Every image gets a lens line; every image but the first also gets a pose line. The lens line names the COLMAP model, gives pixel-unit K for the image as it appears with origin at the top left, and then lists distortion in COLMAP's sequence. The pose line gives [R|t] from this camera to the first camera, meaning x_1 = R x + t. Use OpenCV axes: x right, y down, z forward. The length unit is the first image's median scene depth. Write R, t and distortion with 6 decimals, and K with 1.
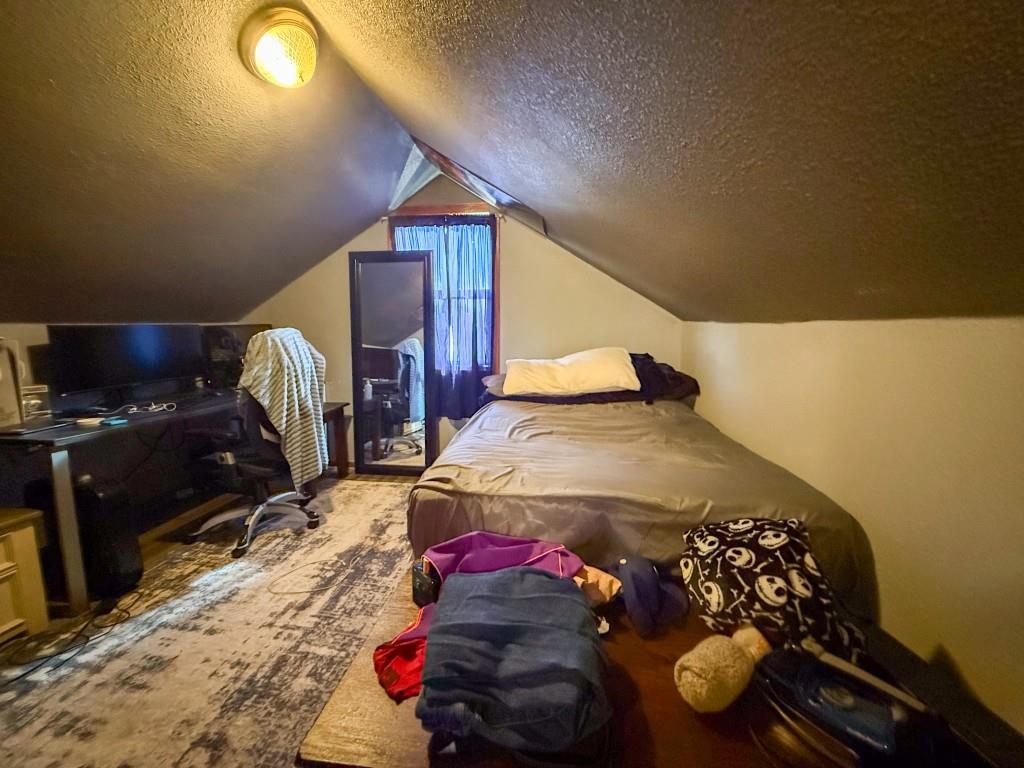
lens RADIAL K [[408.2, 0, 510.2], [0, 408.2, 389.1], [0, 0, 1]] dist [0.001246, -0.001057]
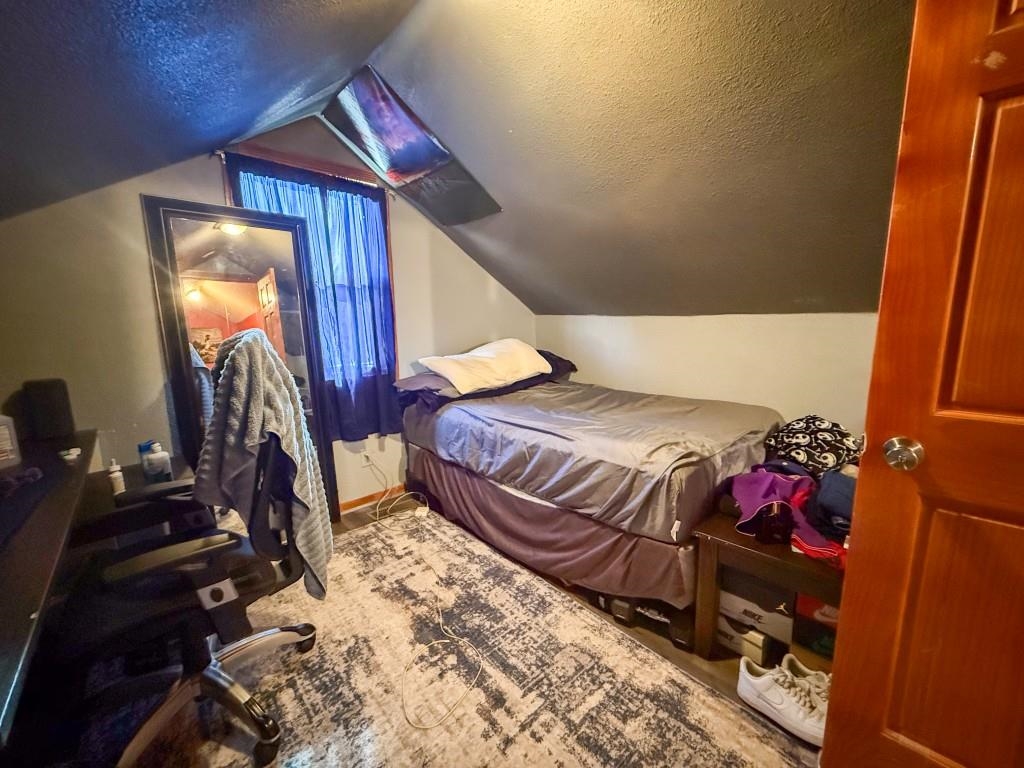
lens RADIAL K [[408.2, 0, 510.6], [0, 408.2, 389.5], [0, 0, 1]] dist [0.001246, -0.001057]
pose [[0.631832, -0.140280, 0.762306, -0.811694], [0.129389, 0.988775, 0.074711, -0.065209], [-0.764230, 0.051429, 0.642890, 0.393669]]
